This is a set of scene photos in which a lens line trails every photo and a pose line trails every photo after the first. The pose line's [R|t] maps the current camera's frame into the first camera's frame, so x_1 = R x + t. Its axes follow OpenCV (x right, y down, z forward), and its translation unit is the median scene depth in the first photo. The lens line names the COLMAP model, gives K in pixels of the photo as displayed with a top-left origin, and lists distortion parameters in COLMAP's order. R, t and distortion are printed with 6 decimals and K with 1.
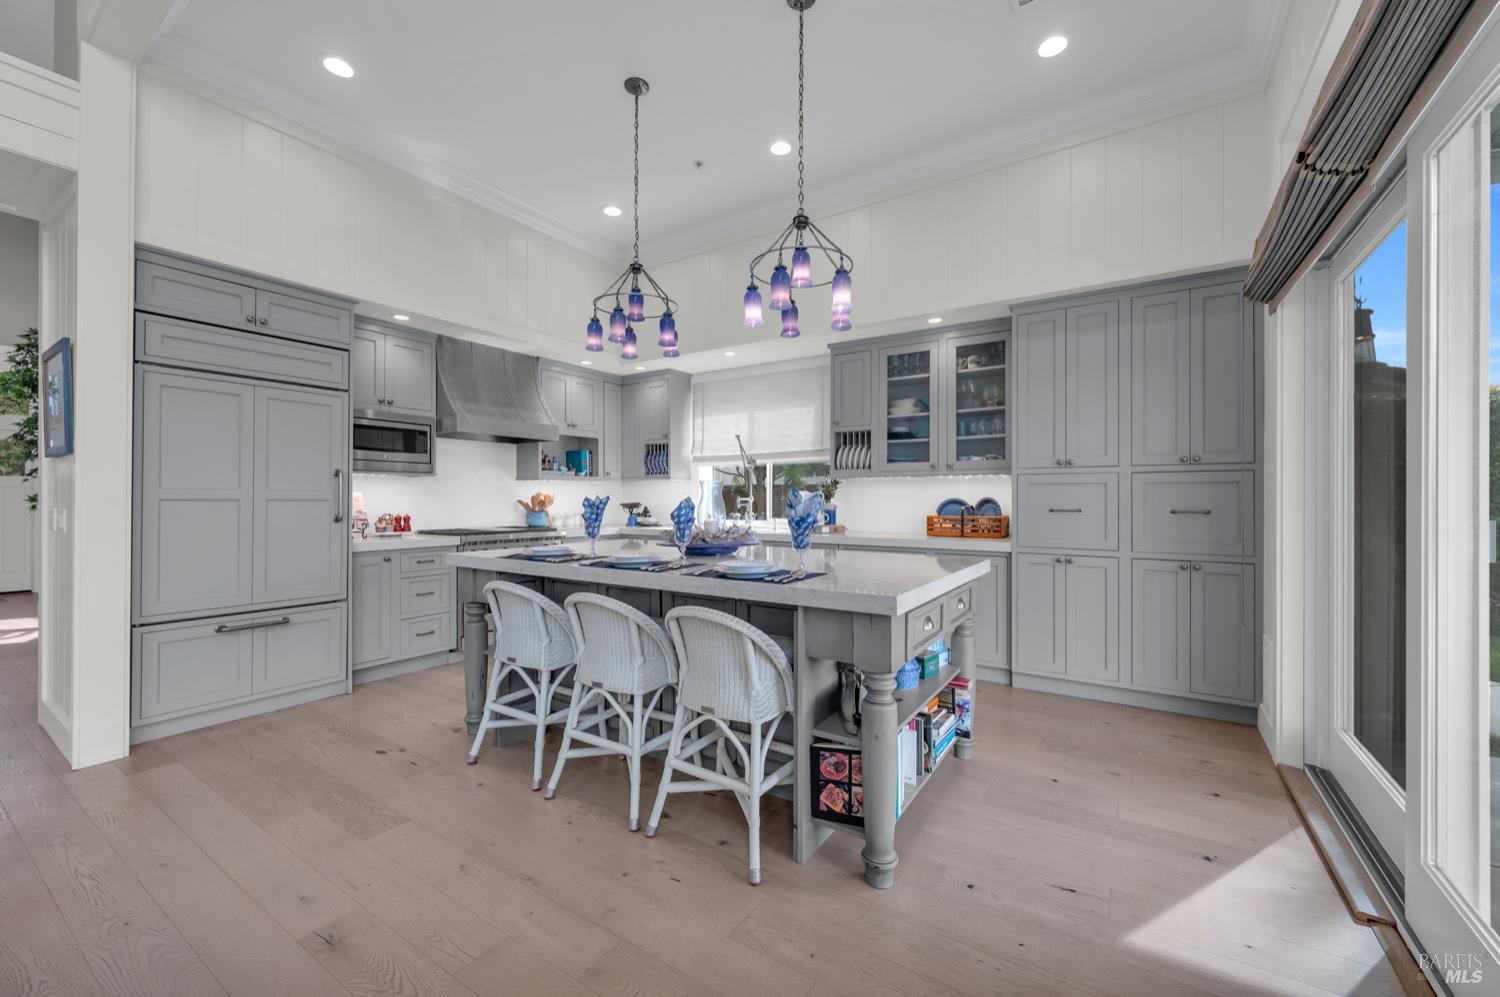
lens RADIAL K [[596.6, 0, 753.0], [0, 596.6, 496.8], [0, 0, 1]] dist [-0.001891, -0.000888]
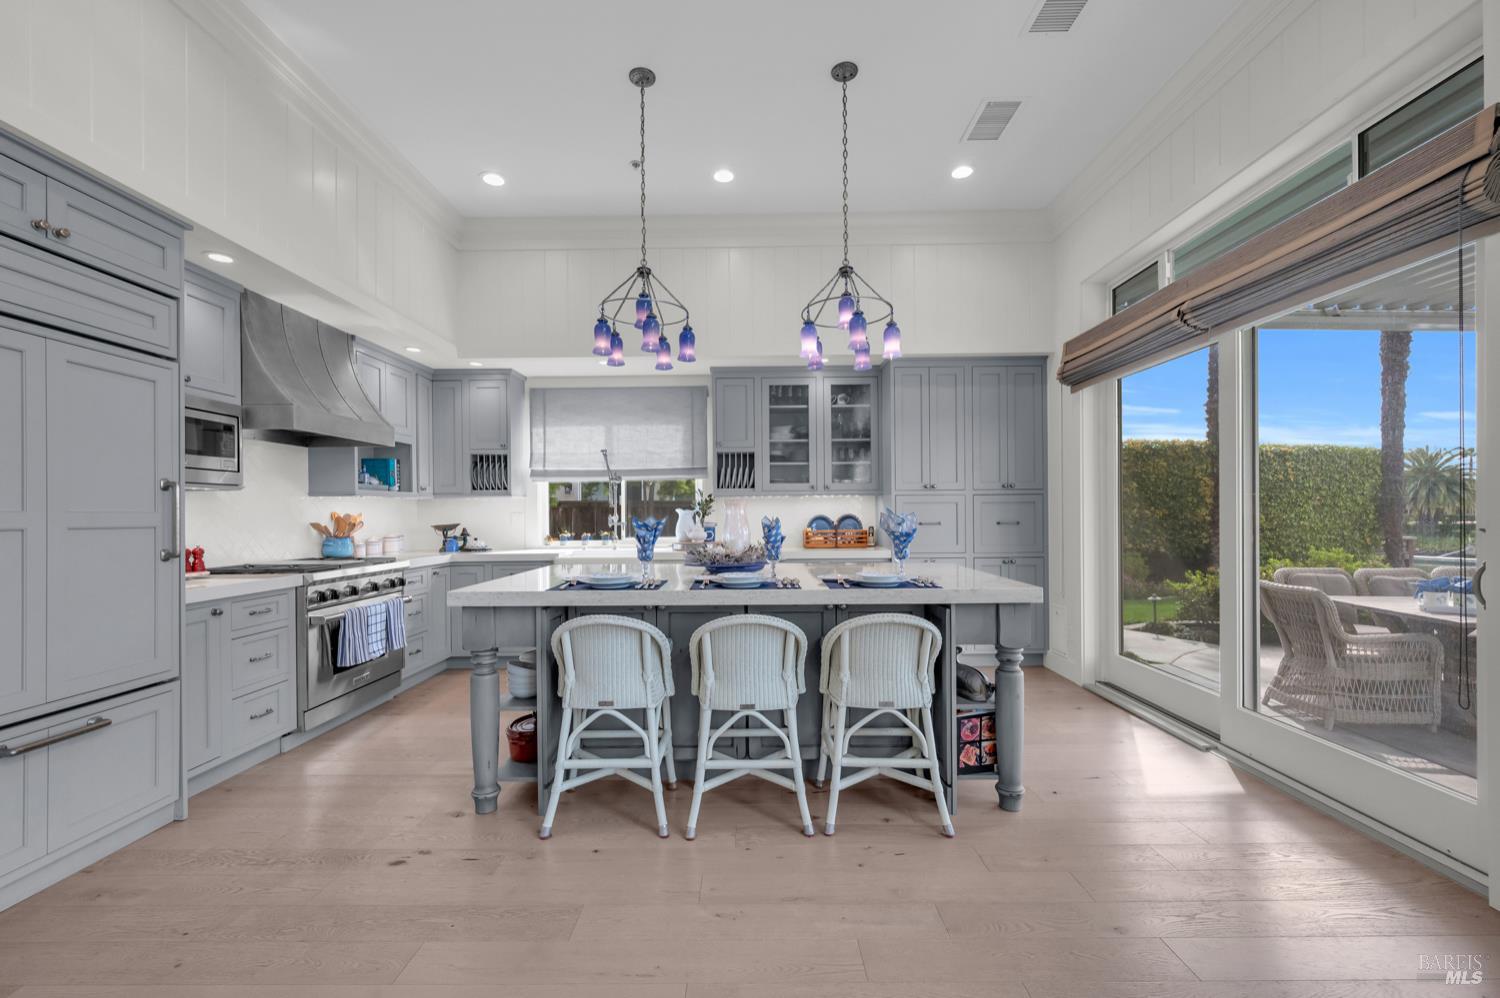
lens RADIAL K [[615.3, 0, 754.2], [0, 615.3, 512.4], [0, 0, 1]] dist [-0.001510, 0.000421]
pose [[0.839771, -0.007235, 0.542893, -0.425056], [0.007798, 0.999969, 0.001266, -0.004799], [-0.542885, 0.003171, 0.839801, 0.071191]]
